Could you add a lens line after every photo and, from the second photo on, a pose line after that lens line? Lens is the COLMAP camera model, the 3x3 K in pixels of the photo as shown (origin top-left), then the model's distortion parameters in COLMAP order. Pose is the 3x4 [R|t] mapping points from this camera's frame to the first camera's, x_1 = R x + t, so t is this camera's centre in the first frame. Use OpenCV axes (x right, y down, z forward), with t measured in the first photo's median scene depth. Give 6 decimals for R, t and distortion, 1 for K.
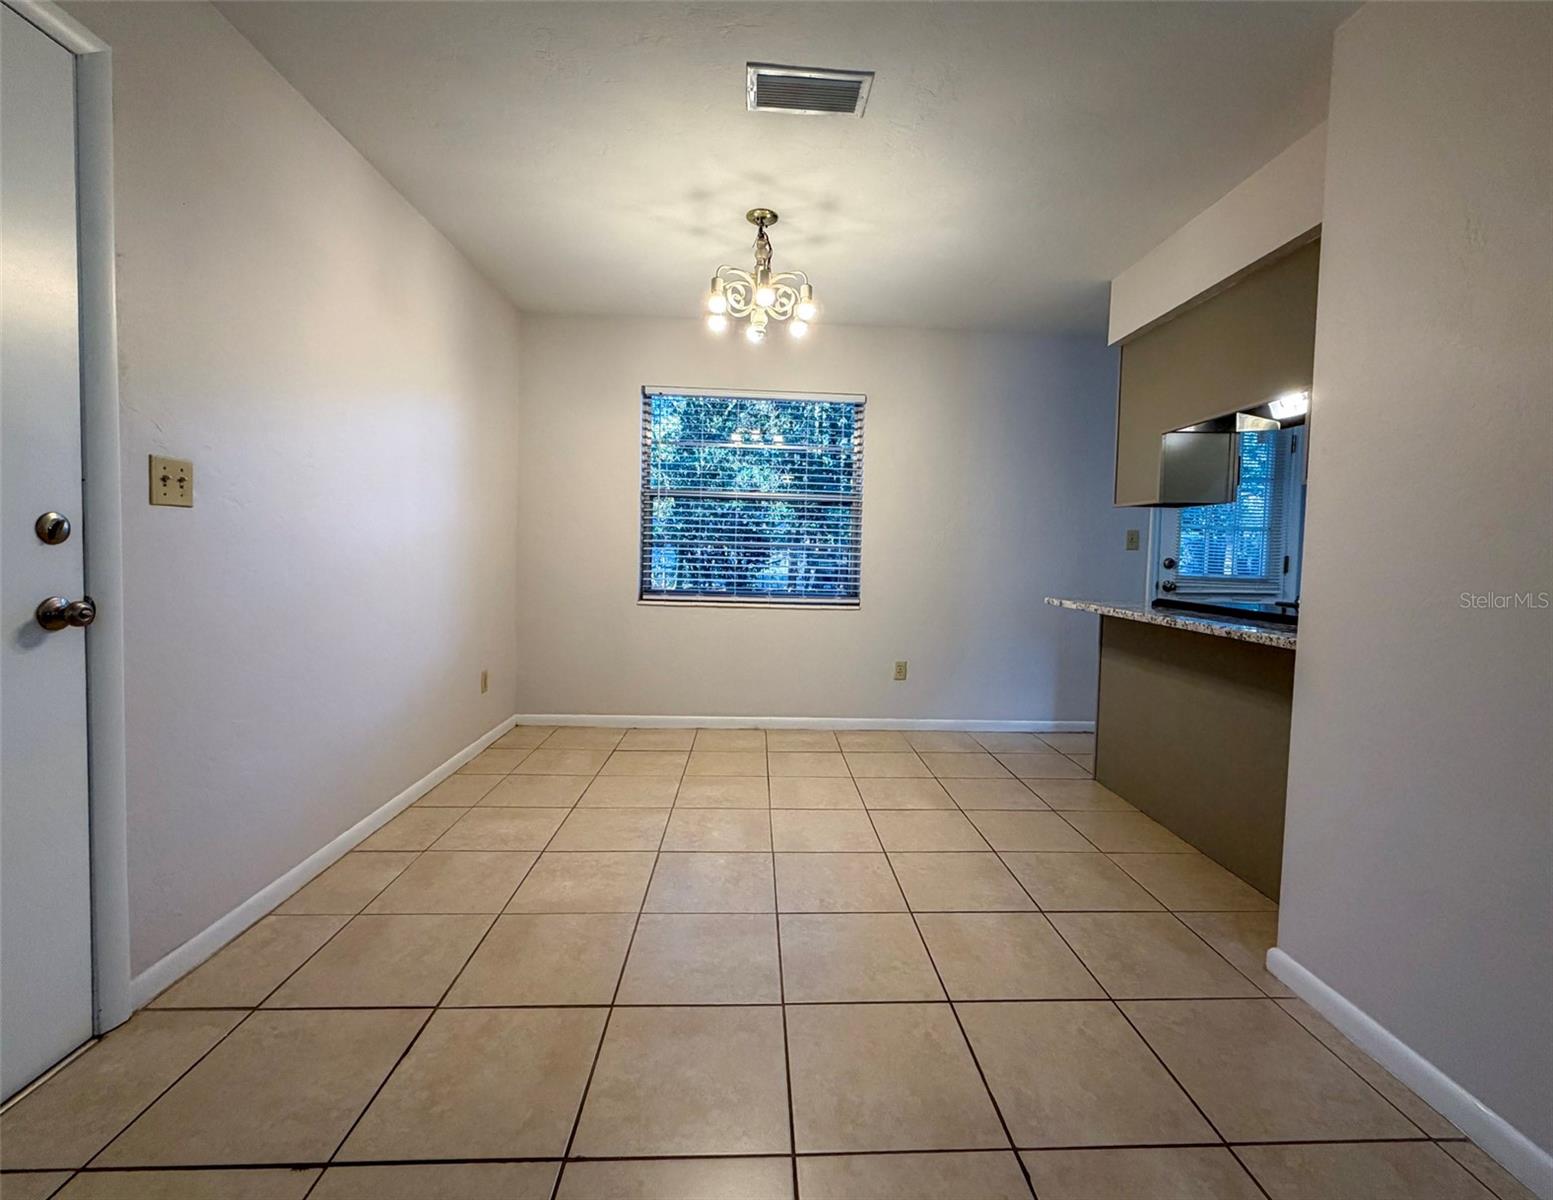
lens RADIAL K [[684.0, 0, 791.4], [0, 684.0, 584.3], [0, 0, 1]] dist [0.000590, 0.000220]
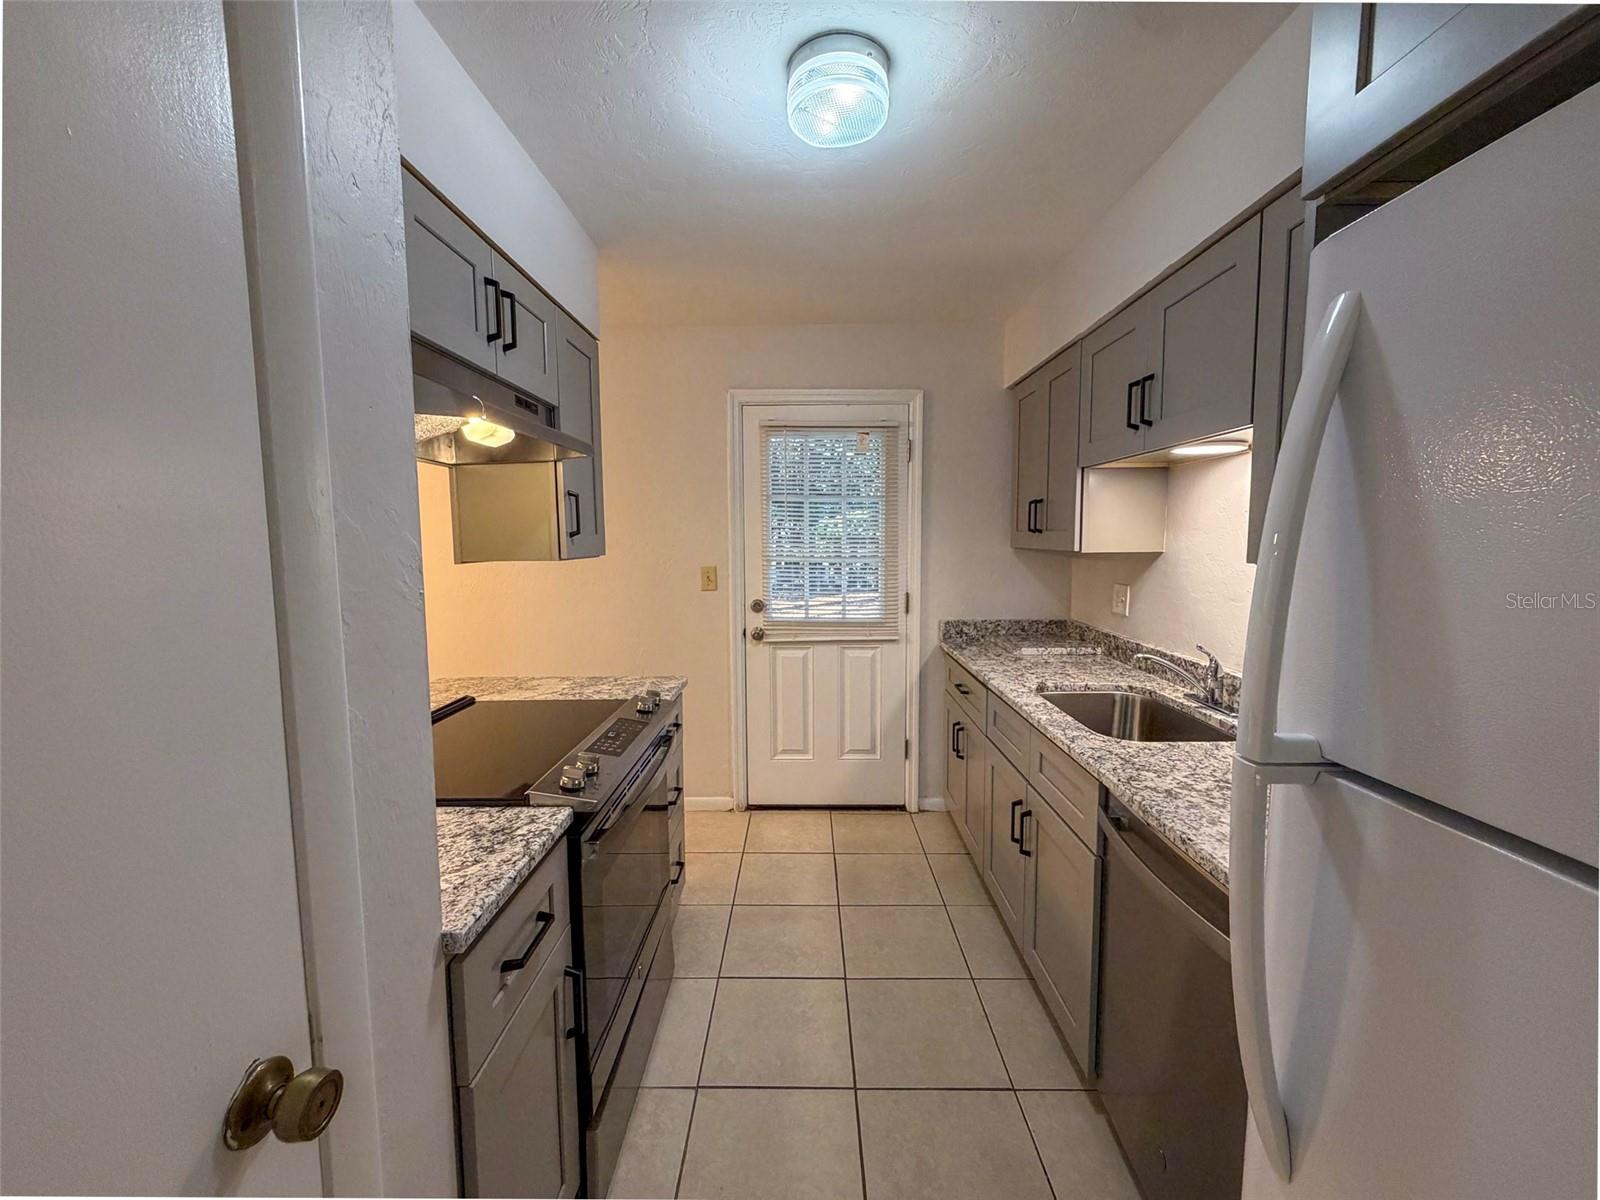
lens RADIAL K [[644.5, 0, 813.7], [0, 644.5, 598.1], [0, 0, 1]] dist [-0.001340, -0.000107]
pose [[0.996560, -0.025113, -0.078980, 0.719313], [0.028329, 0.998804, 0.039855, -0.072134], [0.077885, -0.041955, 0.996079, 0.260053]]
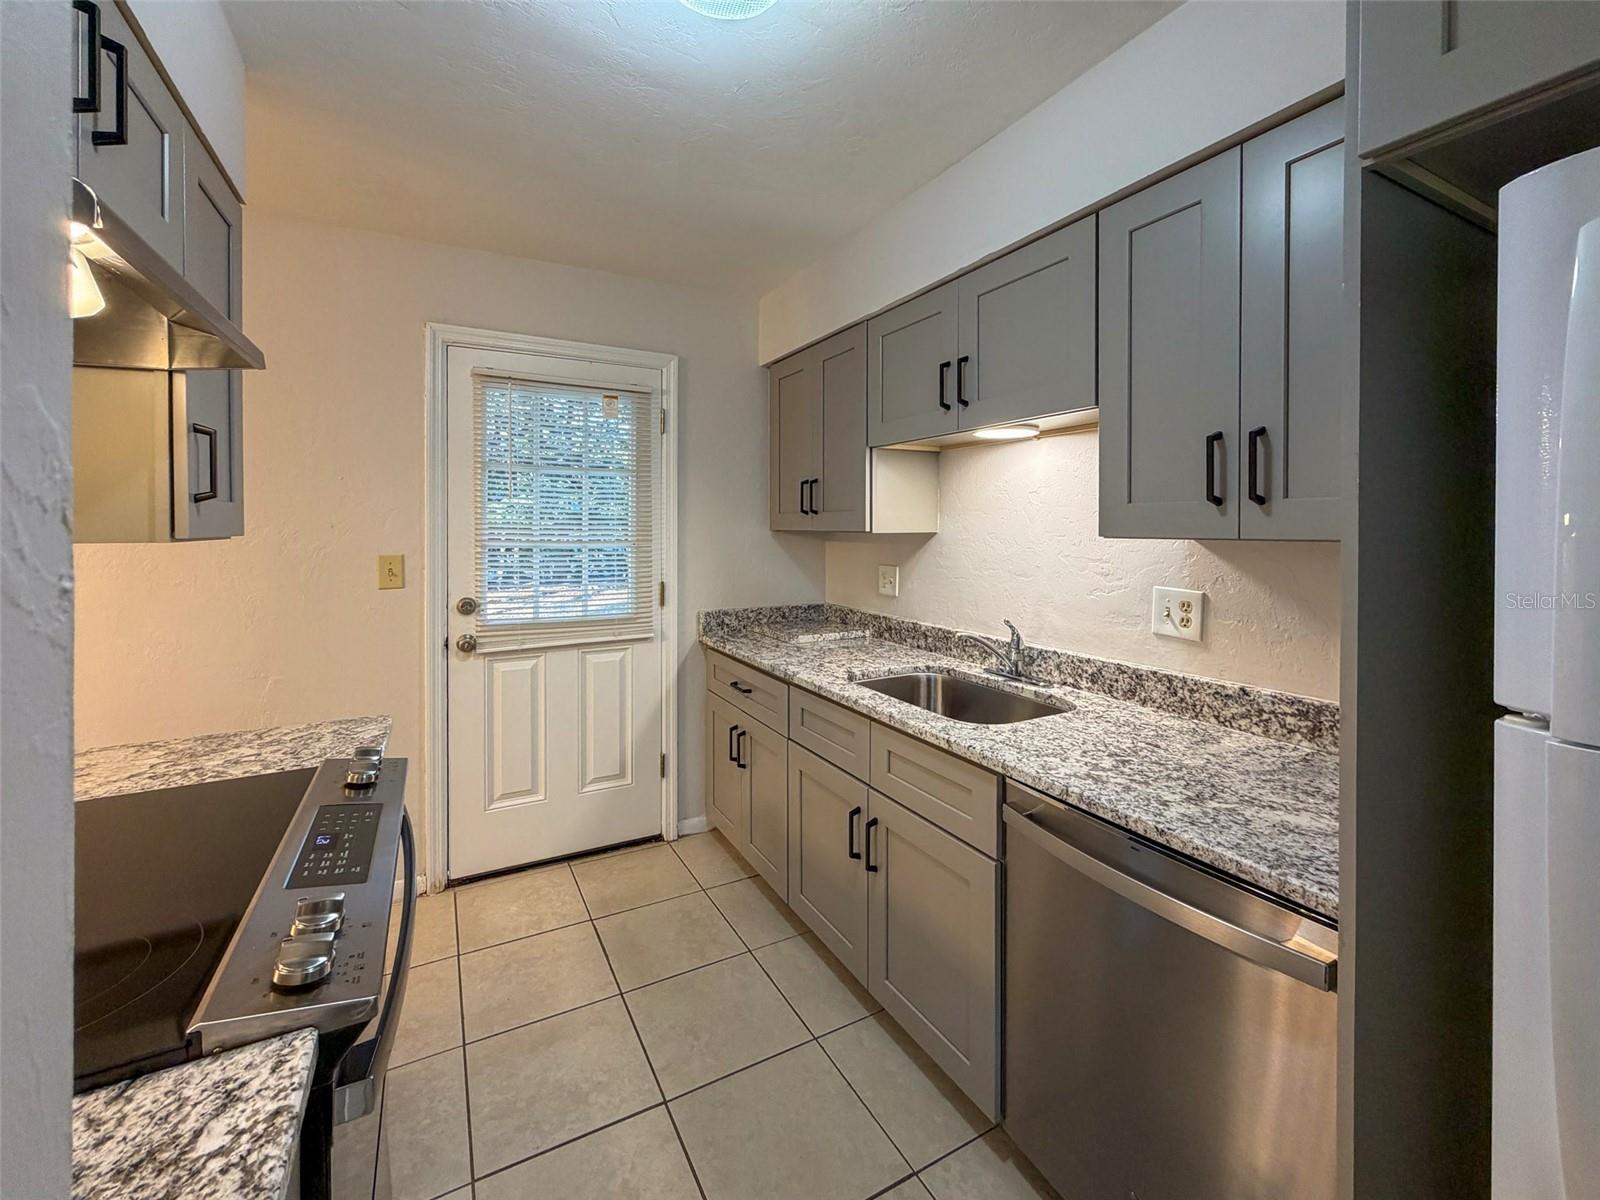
lens RADIAL K [[647.4, 0, 796.6], [0, 647.4, 535.2], [0, 0, 1]] dist [-0.000866, 0.000101]
pose [[0.909794, -0.030938, 0.413904, 0.617547], [0.045619, 0.998630, -0.025631, -0.069498], [-0.412545, 0.042200, 0.909959, 0.367299]]
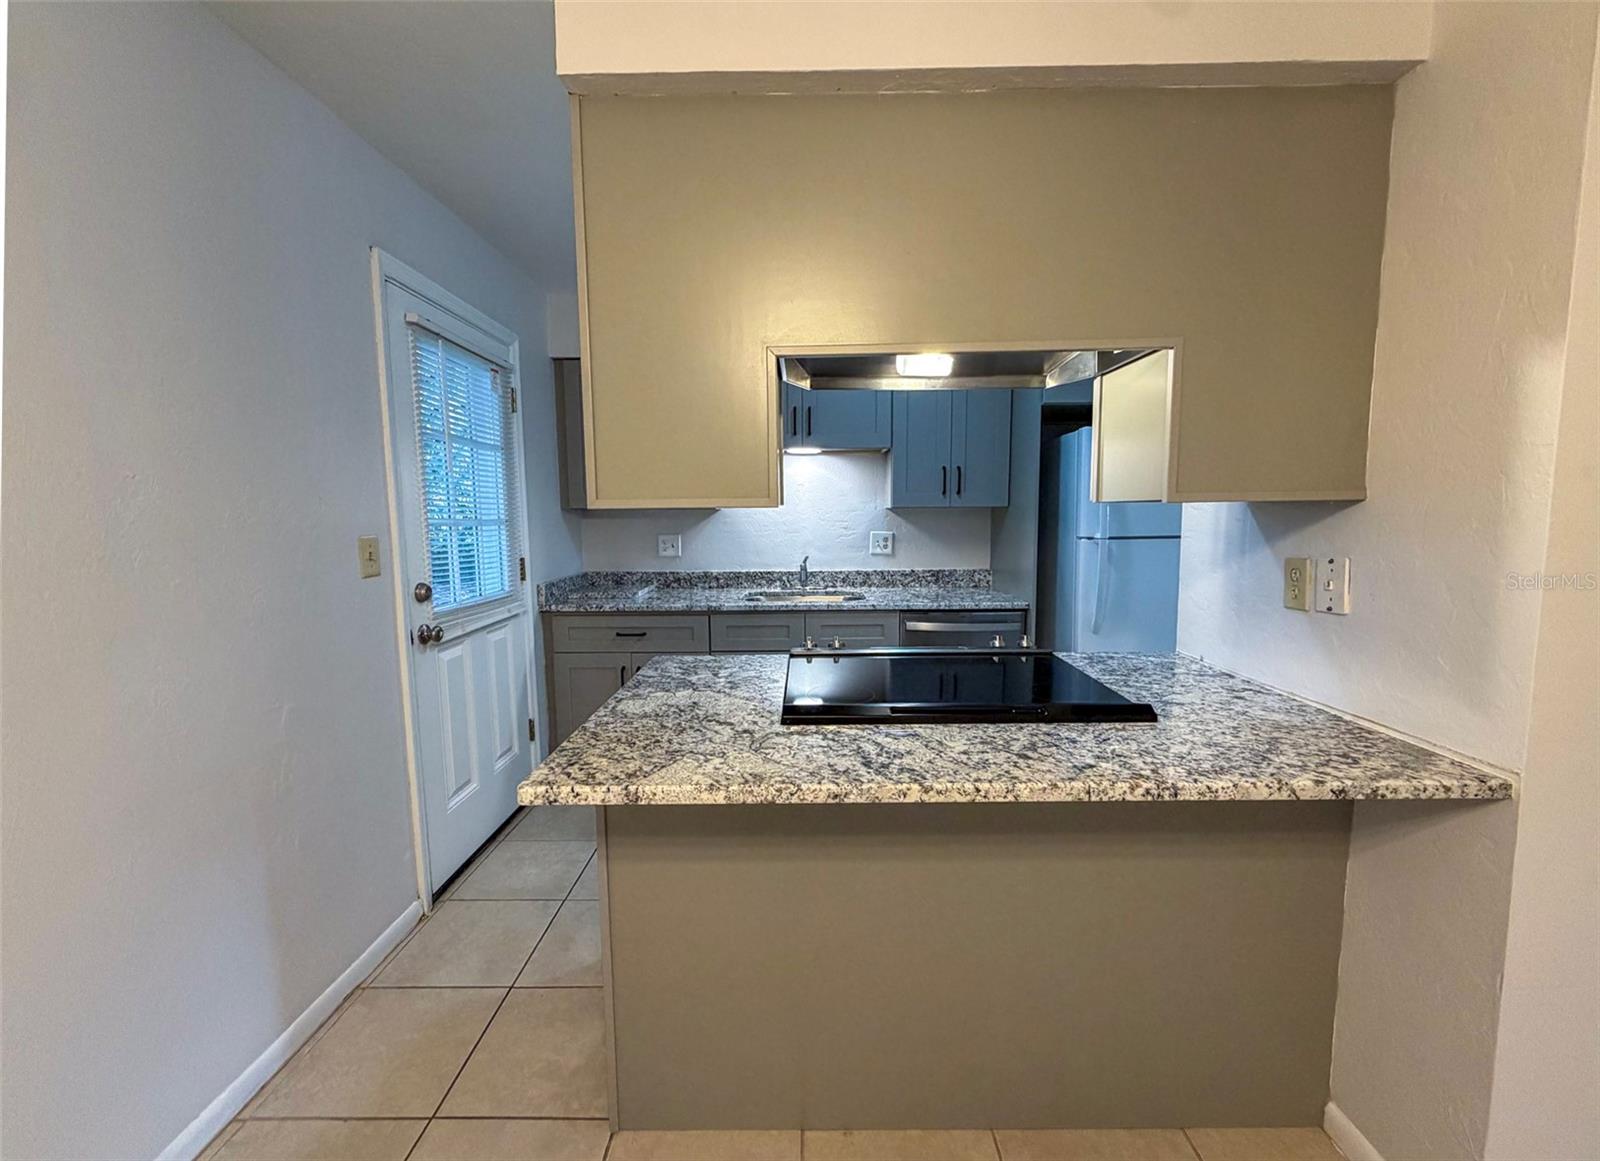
lens RADIAL K [[648.0, 0, 781.6], [0, 648.0, 574.9], [0, 0, 1]] dist [0.000967, 0.000087]
pose [[0.078994, -0.120482, 0.989568, 0.075516], [0.064259, 0.991221, 0.115554, -0.090057], [-0.994802, 0.054460, 0.086042, 0.713286]]
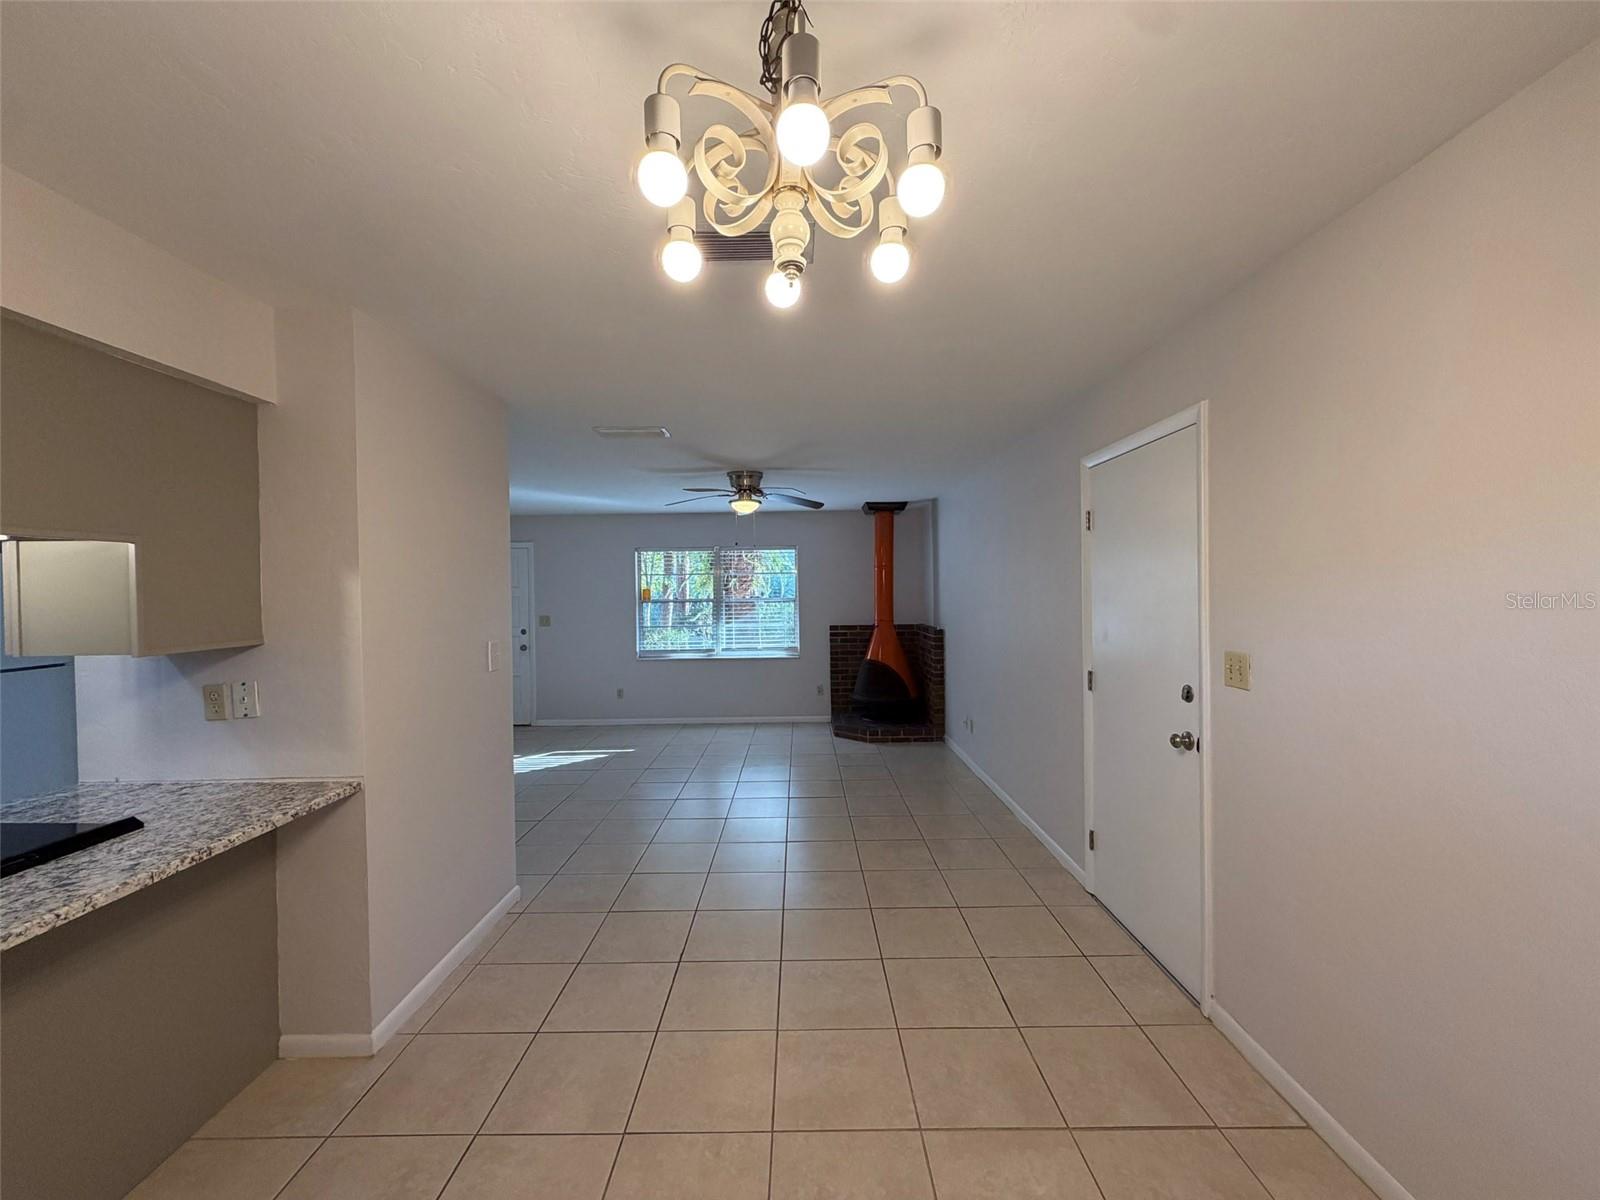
lens RADIAL K [[635.8, 0, 809.9], [0, 635.8, 597.5], [0, 0, 1]] dist [-0.000016, 0.000022]
pose [[-0.998313, -0.007623, 0.057557, -0.049993], [-0.003994, 0.998012, 0.062898, -0.143476], [-0.057922, 0.062562, -0.996359, 0.936800]]
